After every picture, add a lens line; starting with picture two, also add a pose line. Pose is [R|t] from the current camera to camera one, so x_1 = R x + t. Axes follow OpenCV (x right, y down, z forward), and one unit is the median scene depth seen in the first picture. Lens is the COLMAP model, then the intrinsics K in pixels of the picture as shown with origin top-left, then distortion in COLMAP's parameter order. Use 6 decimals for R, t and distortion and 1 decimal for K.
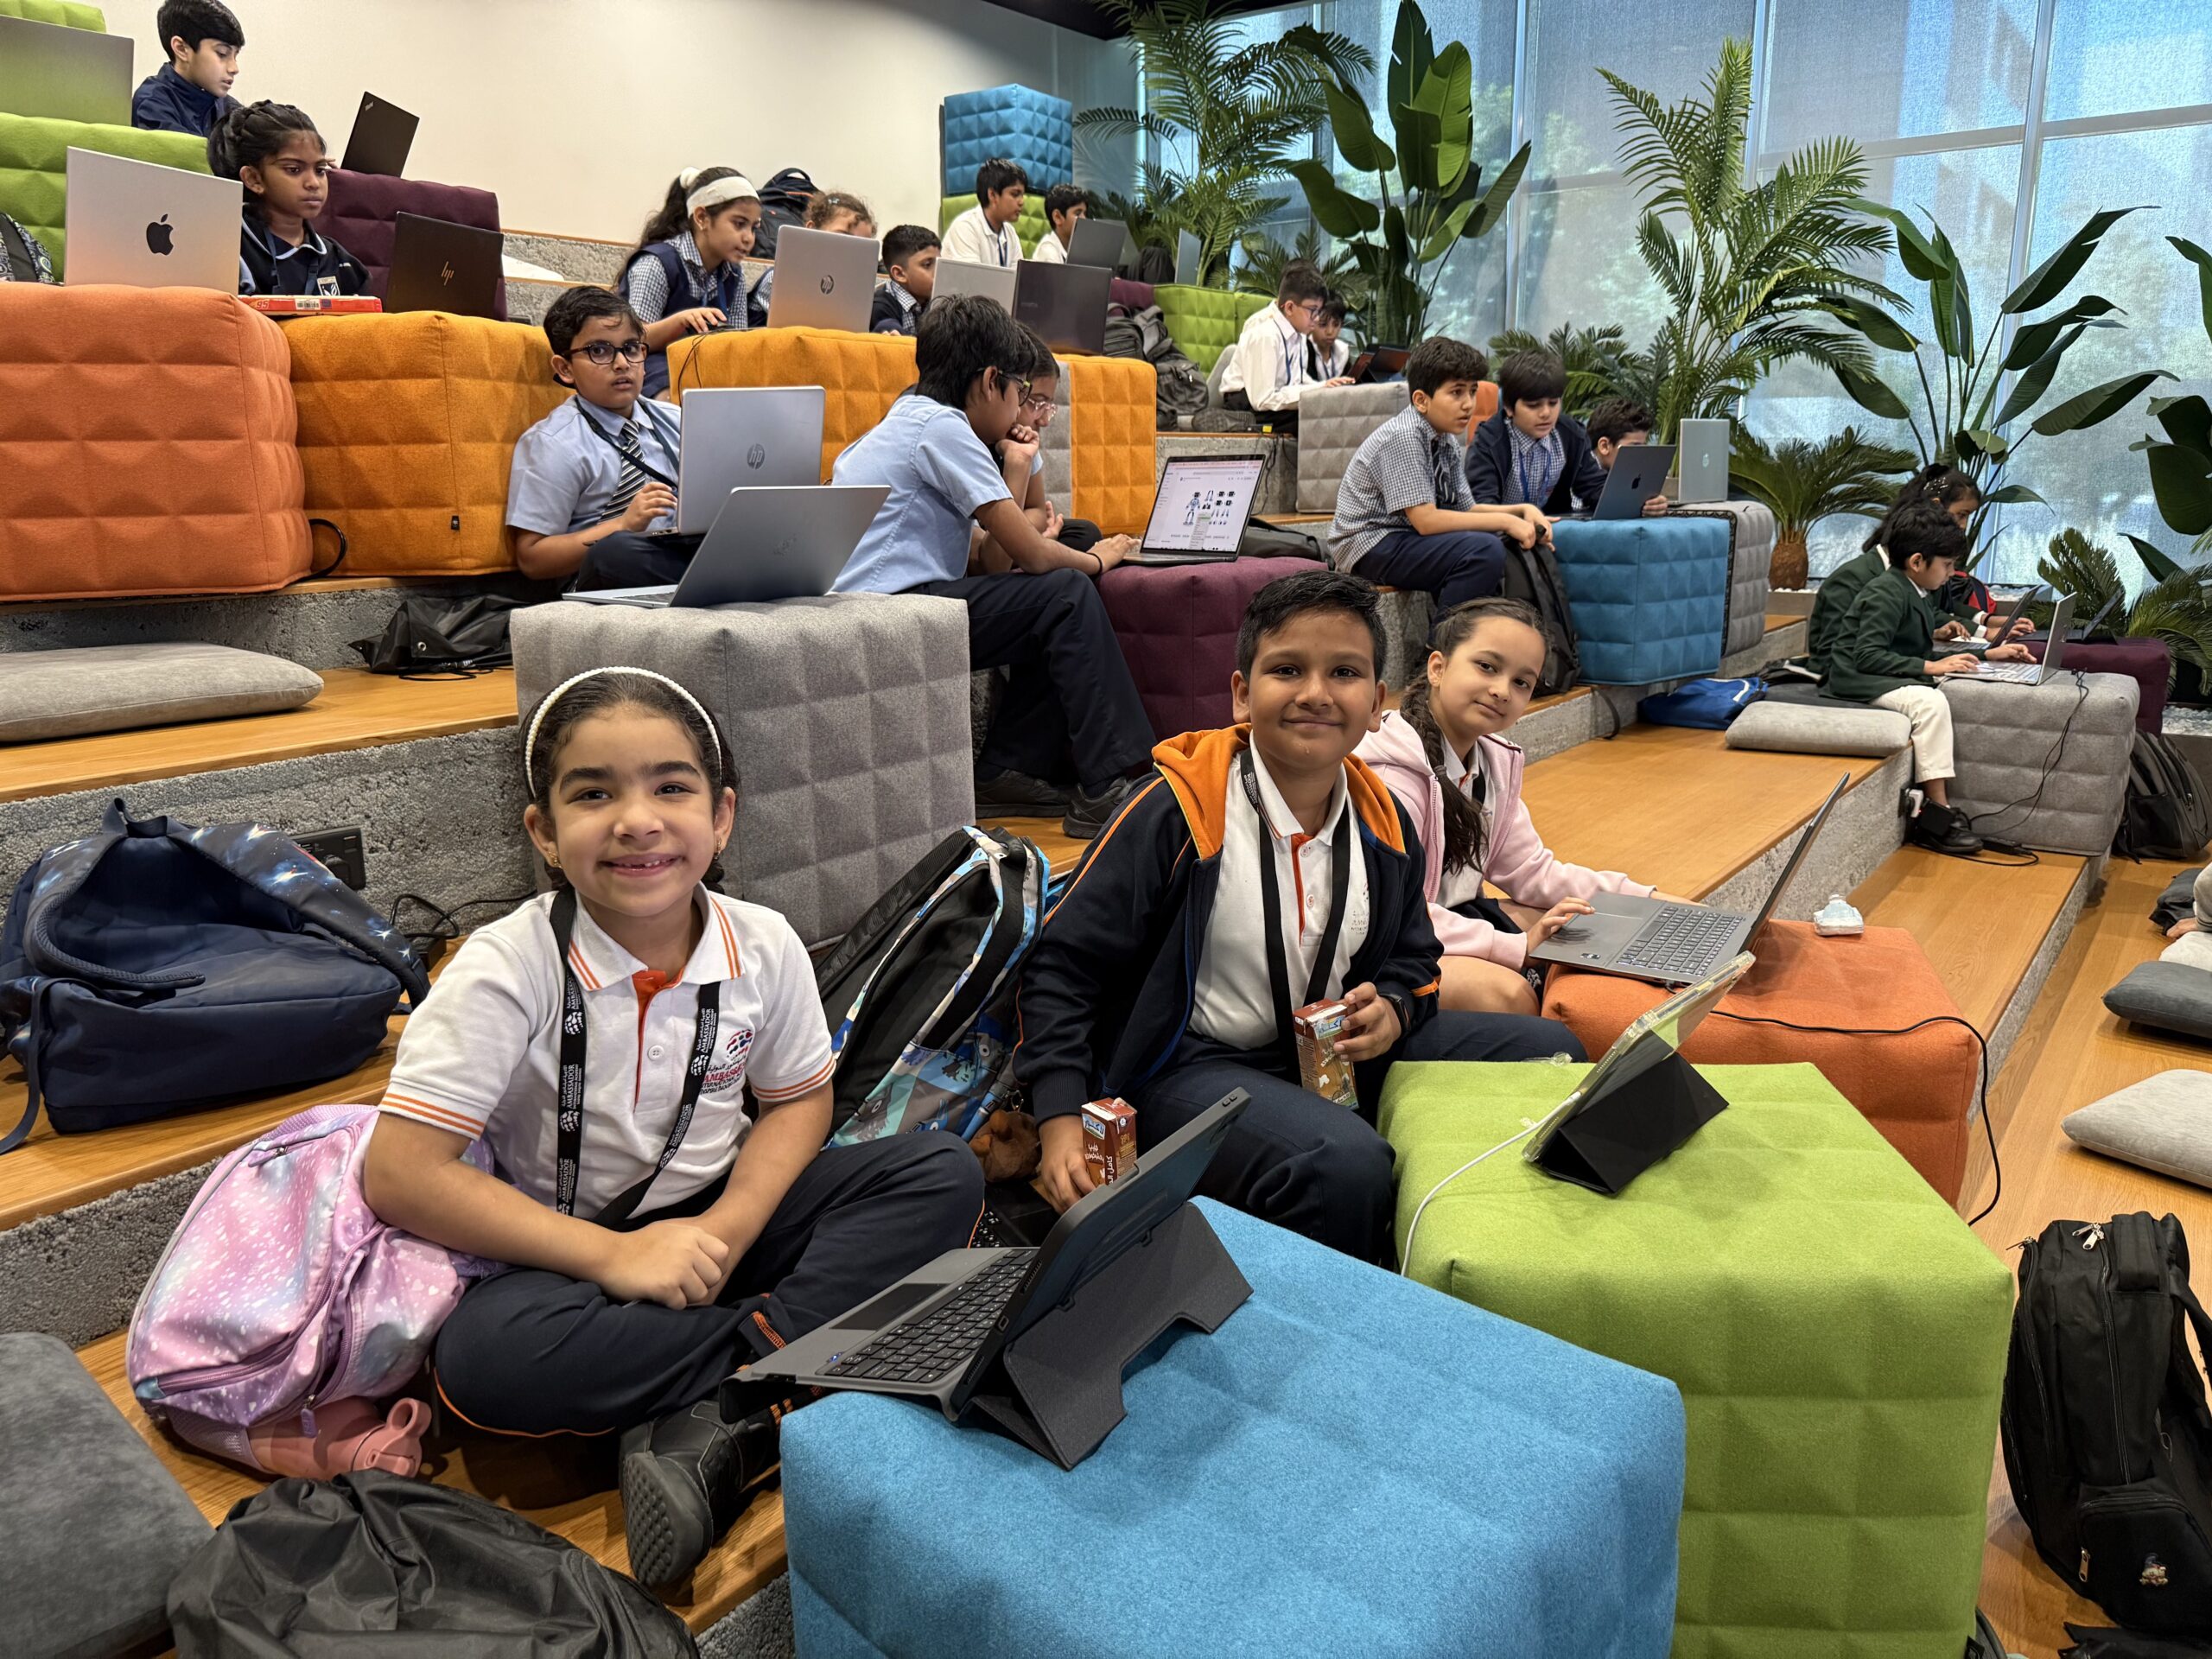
lens RADIAL K [[1547.3, 0, 1112.1], [0, 1547.3, 820.0], [0, 0, 1]] dist [-0.033042, -0.001906]
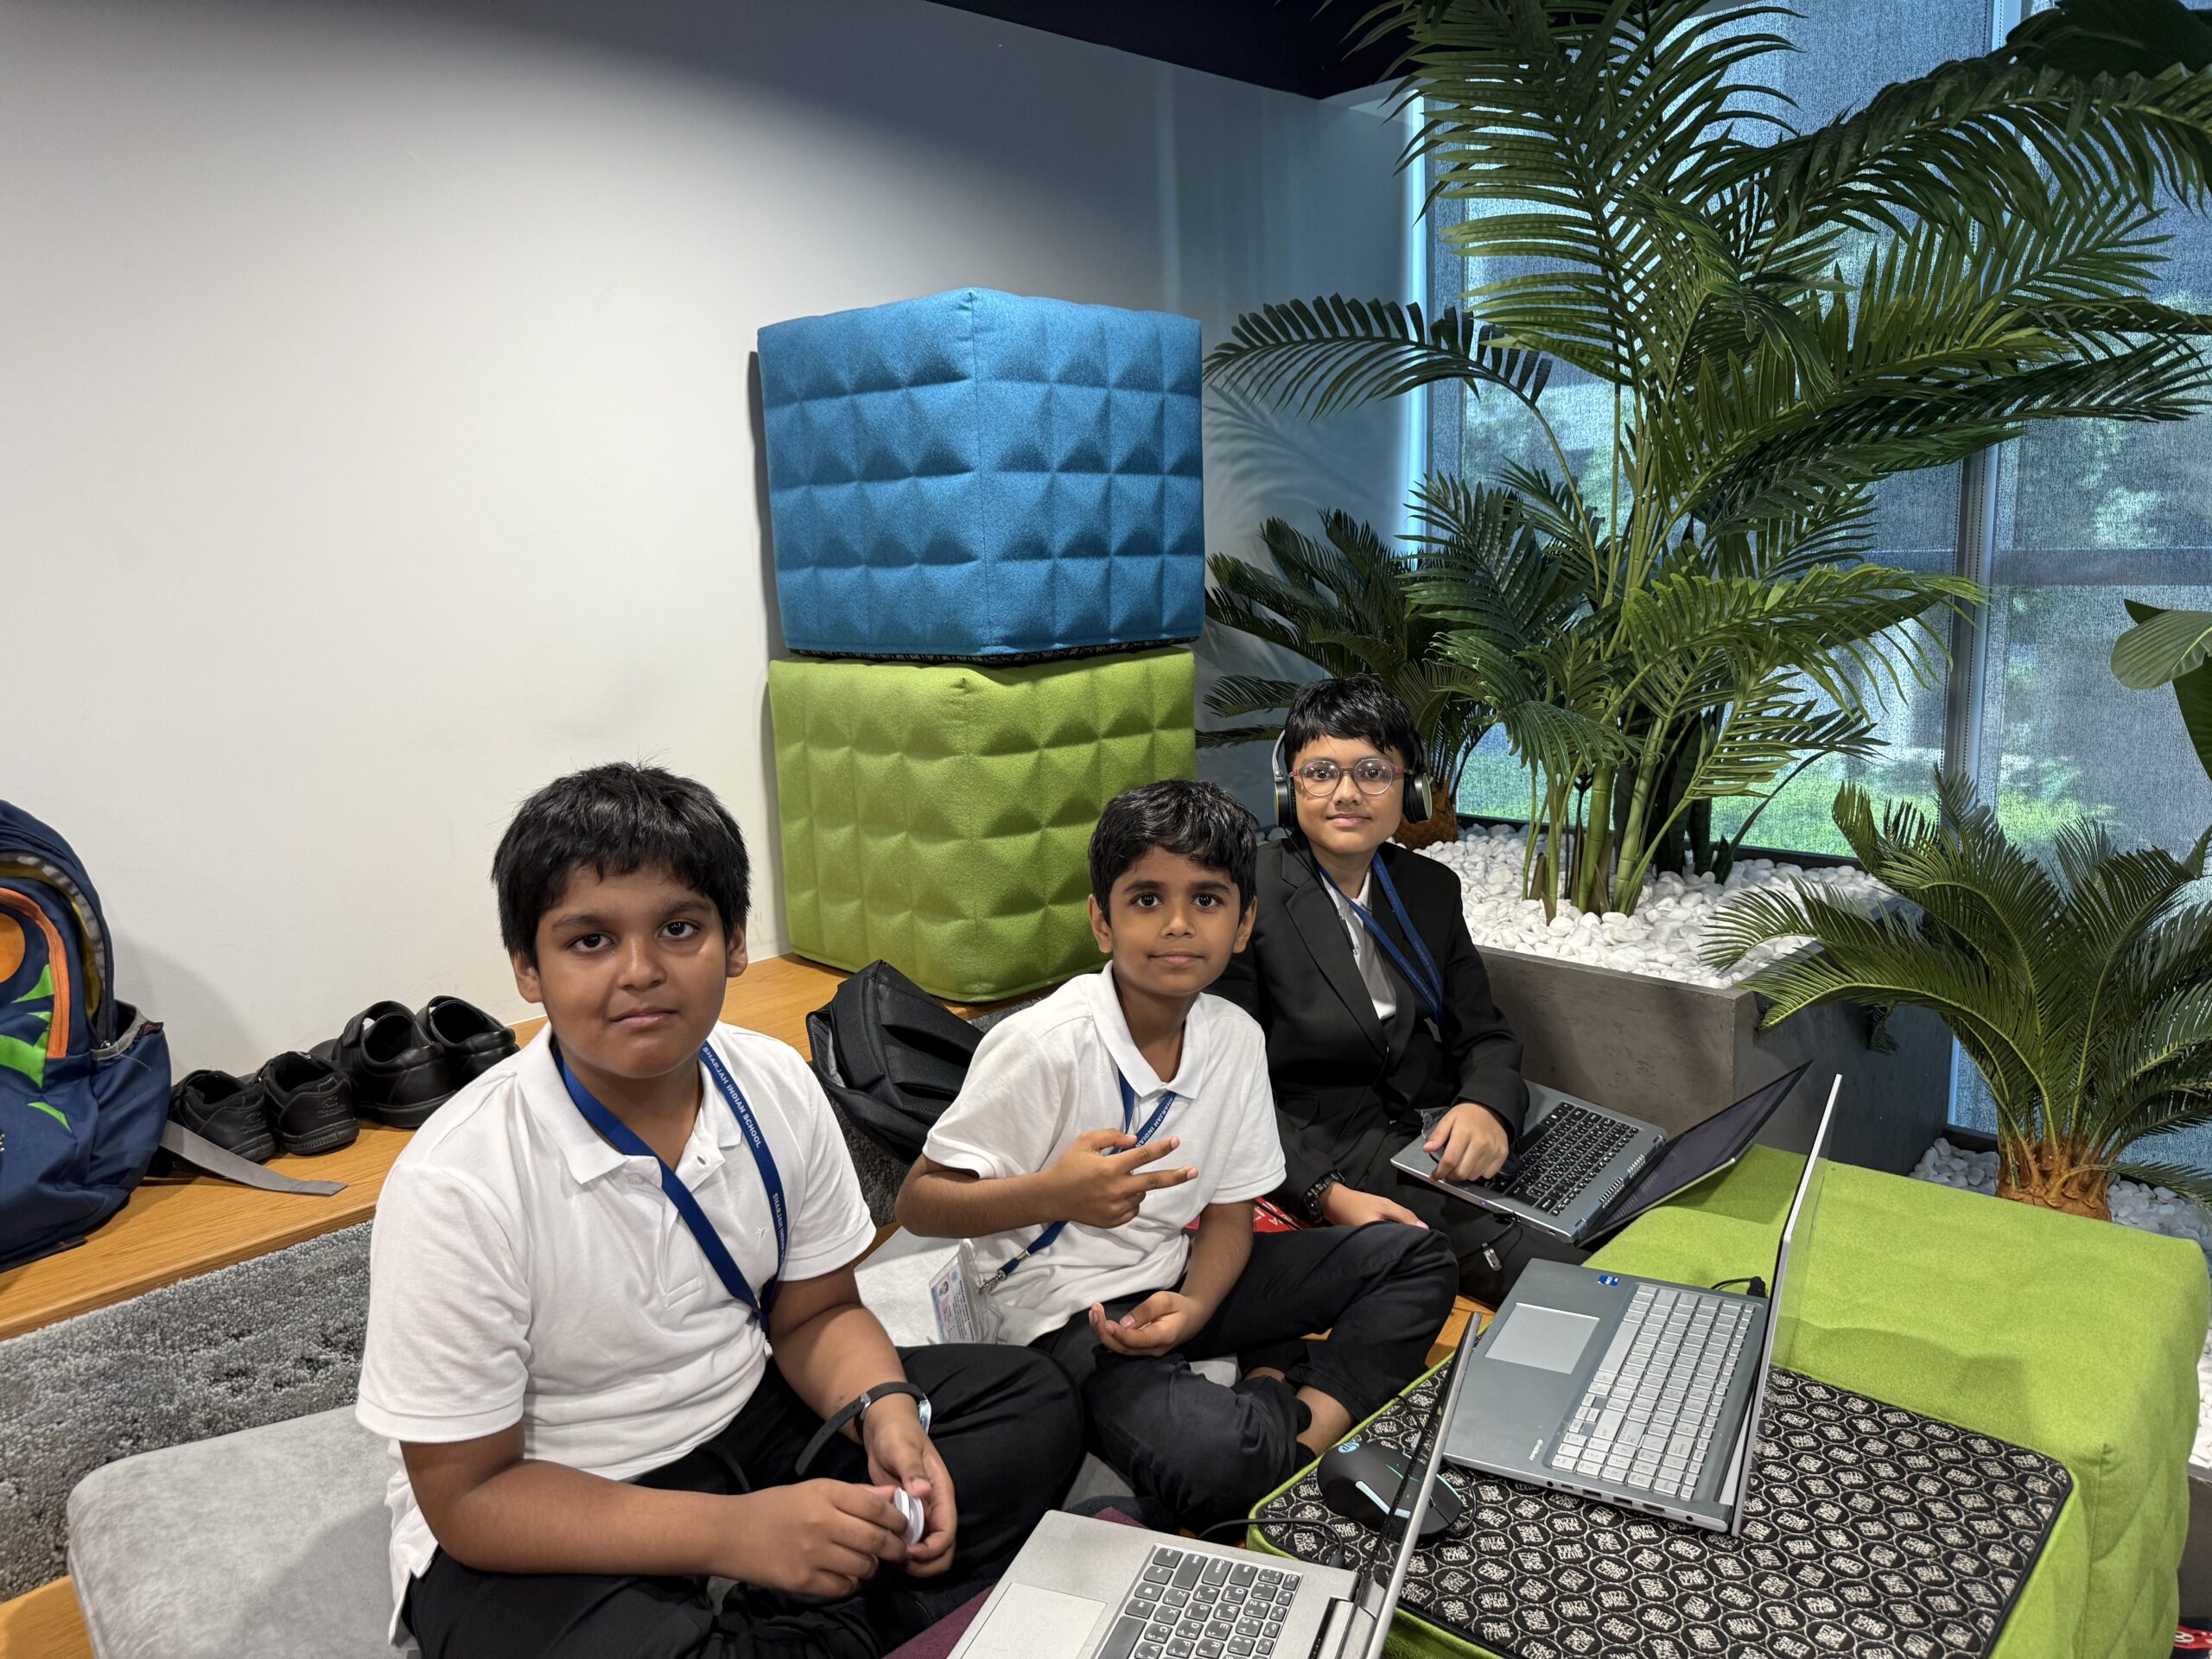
lens RADIAL K [[1547.3, 0, 1104.7], [0, 1547.3, 838.2], [0, 0, 1]] dist [-0.033042, -0.001906]
pose [[0.988949, 0.005122, -0.148168, -0.000104], [-0.005914, 0.999970, -0.004904, -0.373252], [0.148138, 0.005726, 0.988950, 0.720151]]
